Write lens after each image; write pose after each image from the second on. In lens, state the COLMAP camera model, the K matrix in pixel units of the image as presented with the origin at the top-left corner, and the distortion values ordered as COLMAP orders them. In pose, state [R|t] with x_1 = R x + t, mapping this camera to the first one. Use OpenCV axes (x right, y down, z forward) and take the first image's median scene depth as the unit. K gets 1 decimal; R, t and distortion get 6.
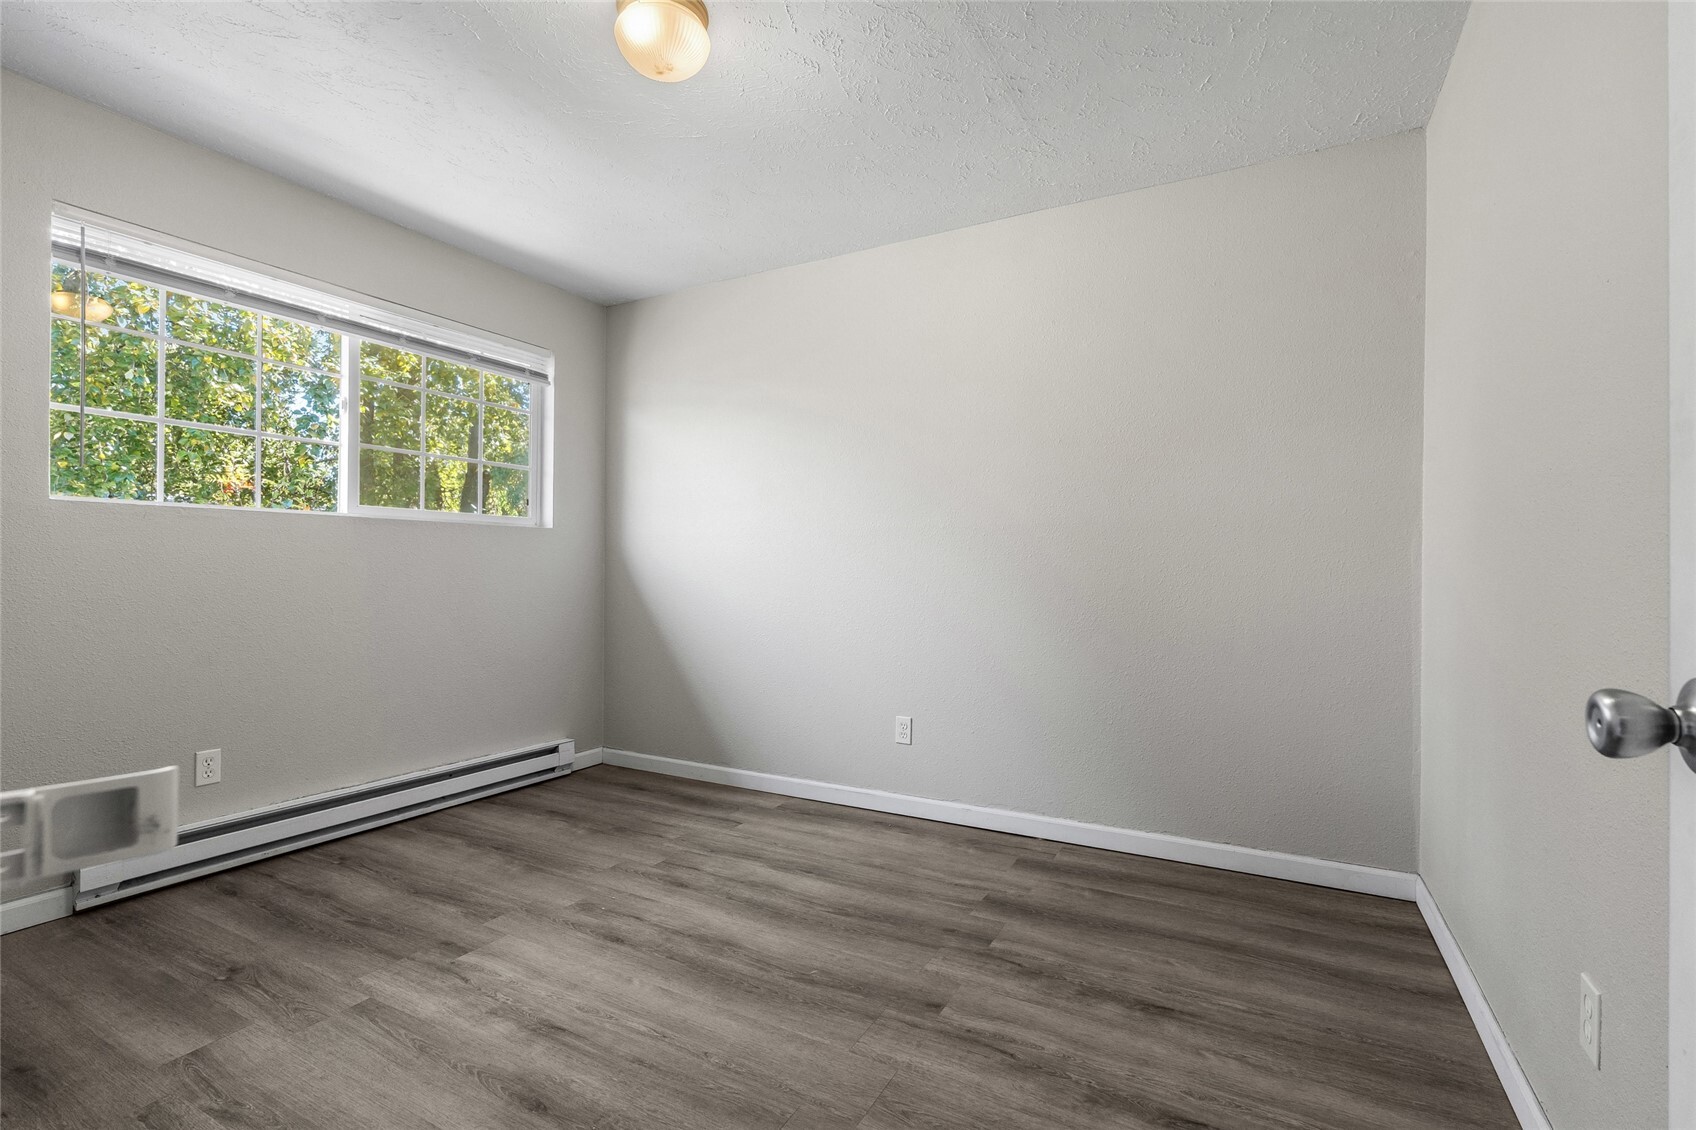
lens RADIAL K [[752.5, 0, 845.9], [0, 752.5, 572.1], [0, 0, 1]] dist [-0.003014, 0.000670]
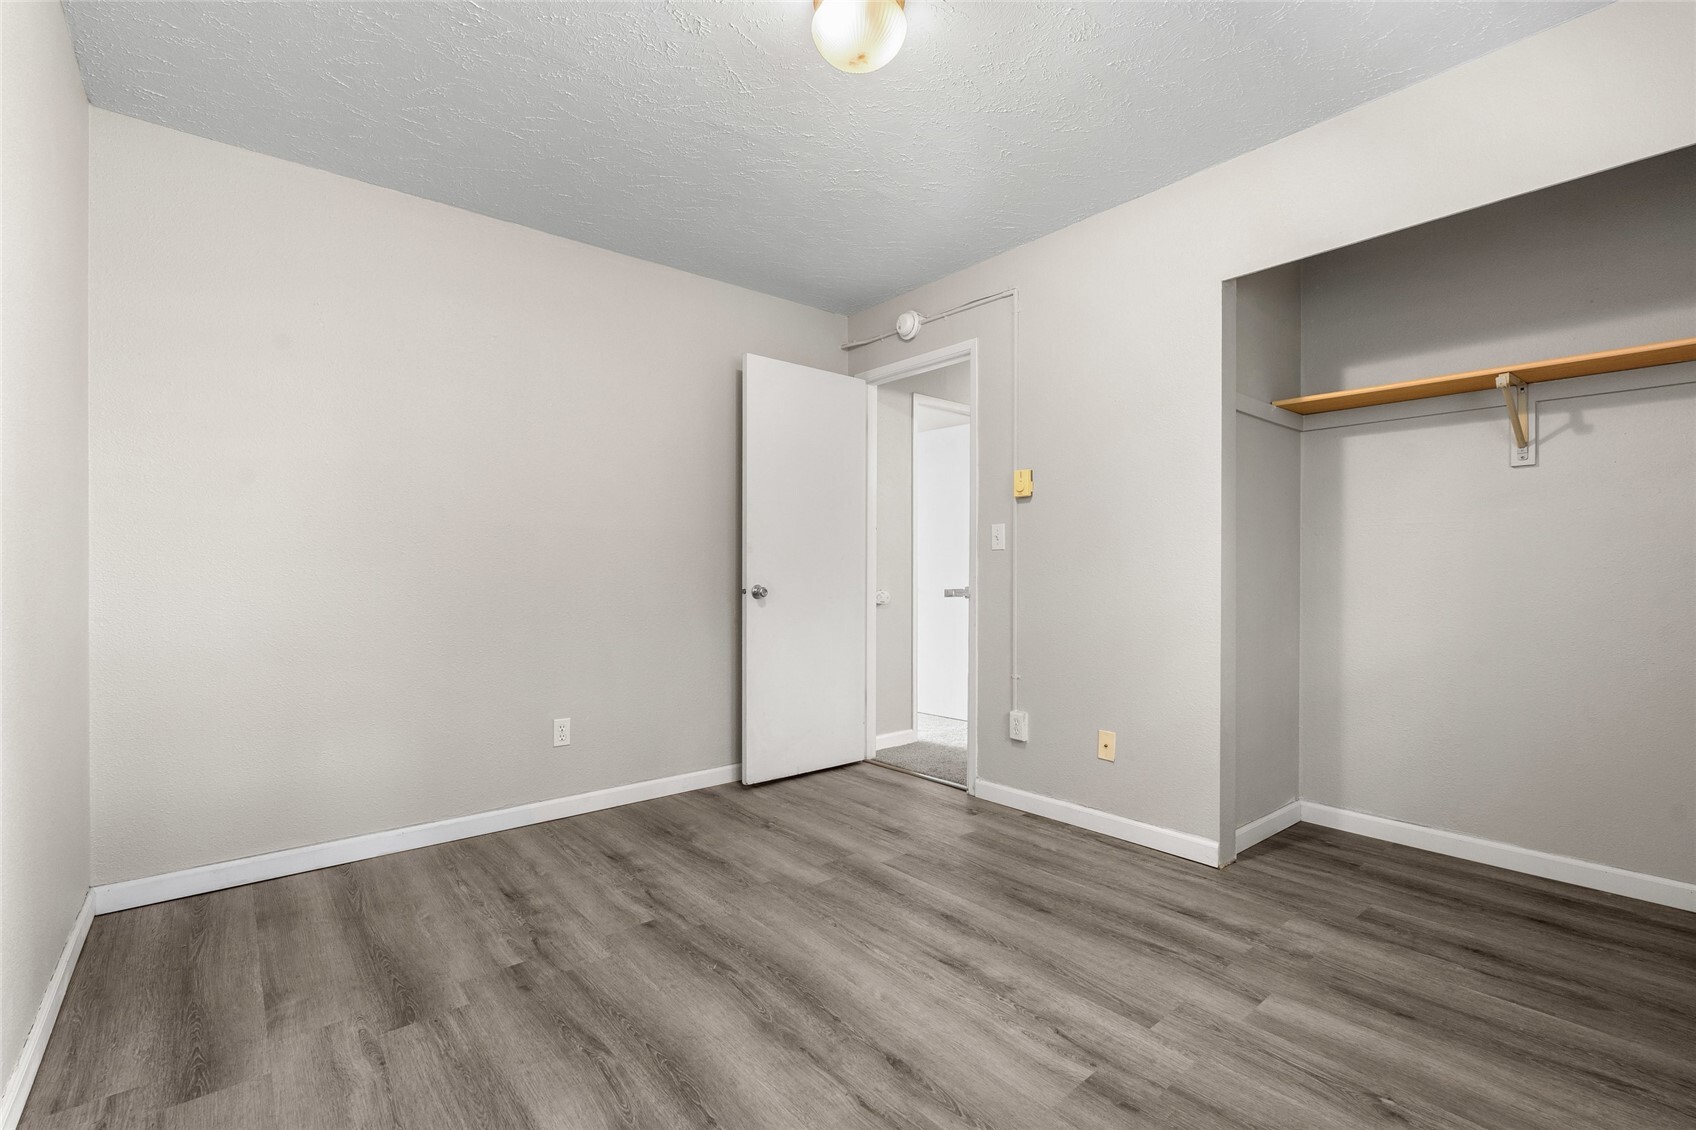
lens RADIAL K [[752.5, 0, 848.5], [0, 752.5, 573.3], [0, 0, 1]] dist [-0.003014, 0.000670]
pose [[-0.931521, -0.003937, 0.363667, -0.528242], [-0.001544, 0.999975, 0.006872, -0.003387], [-0.363685, 0.005840, -0.931504, 1.699452]]
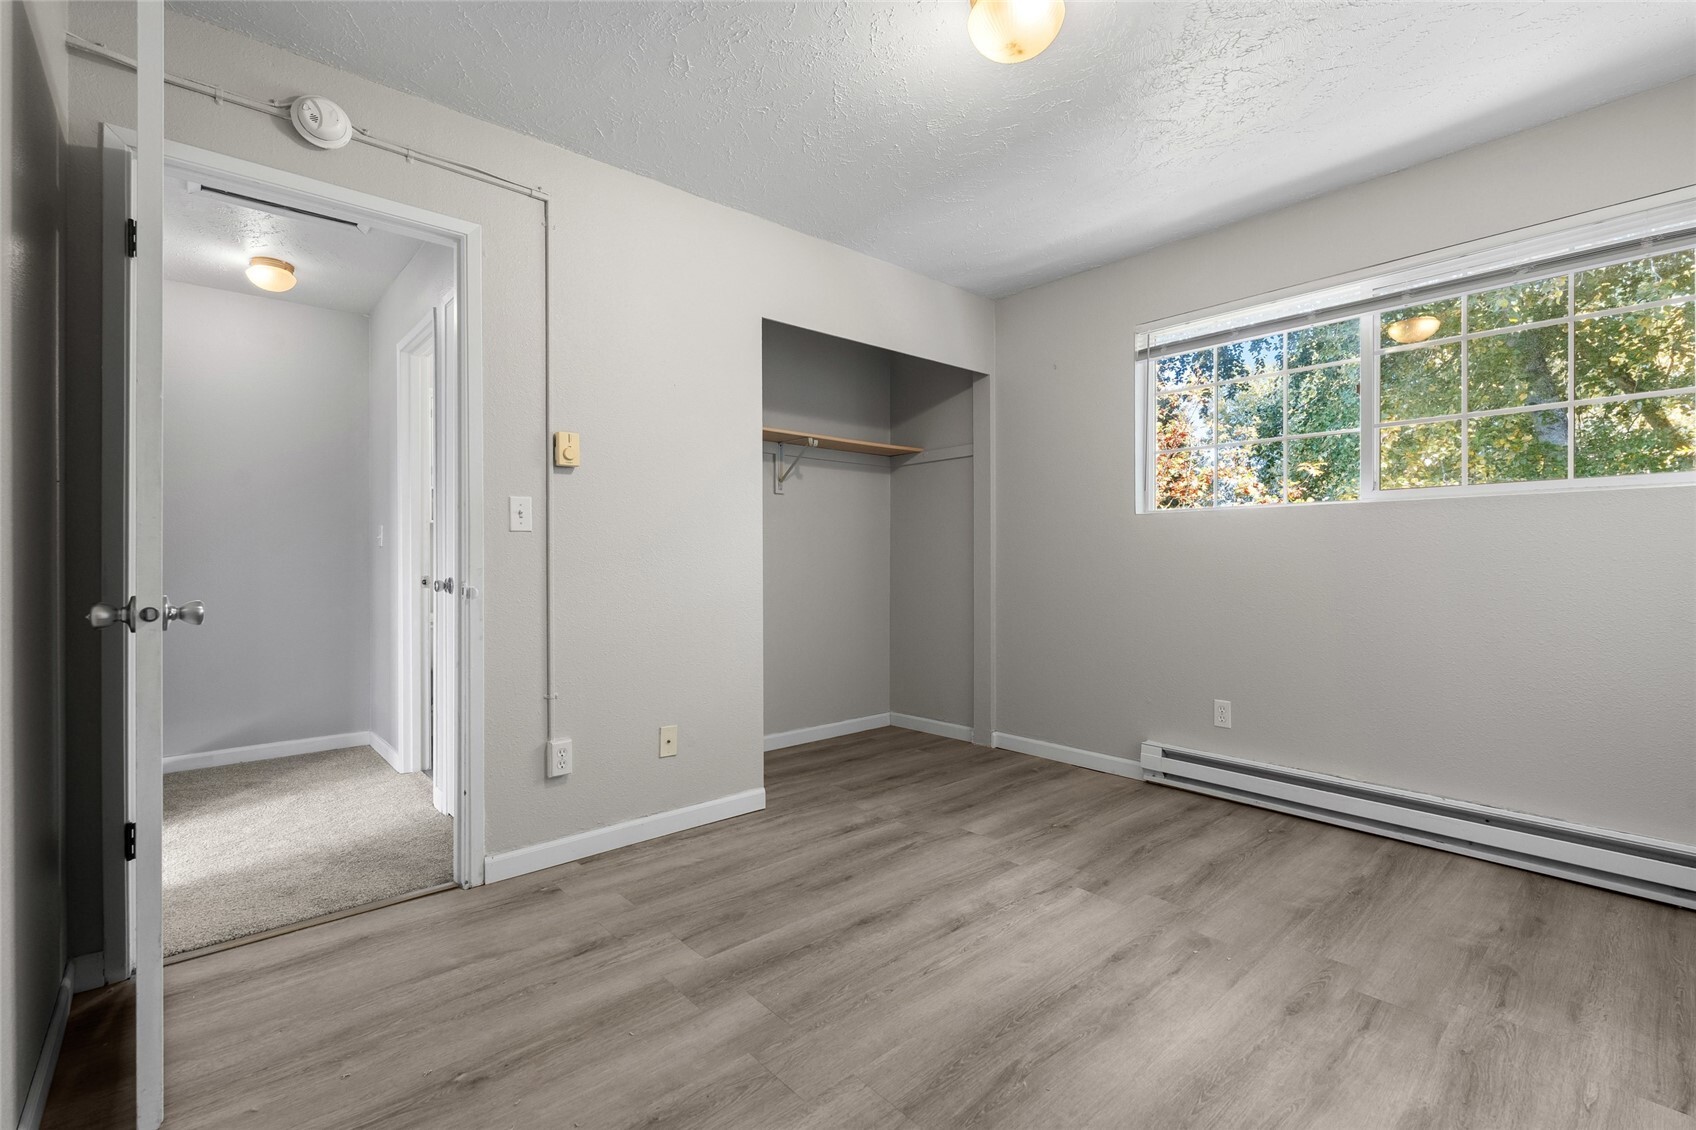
lens RADIAL K [[752.5, 0, 849.5], [0, 752.5, 558.4], [0, 0, 1]] dist [-0.003014, 0.000670]
pose [[-0.332970, -0.004838, -0.942925, 0.668149], [-0.001664, 0.999988, -0.004543, 0.005383], [0.942936, 0.000056, -0.332974, 0.990701]]
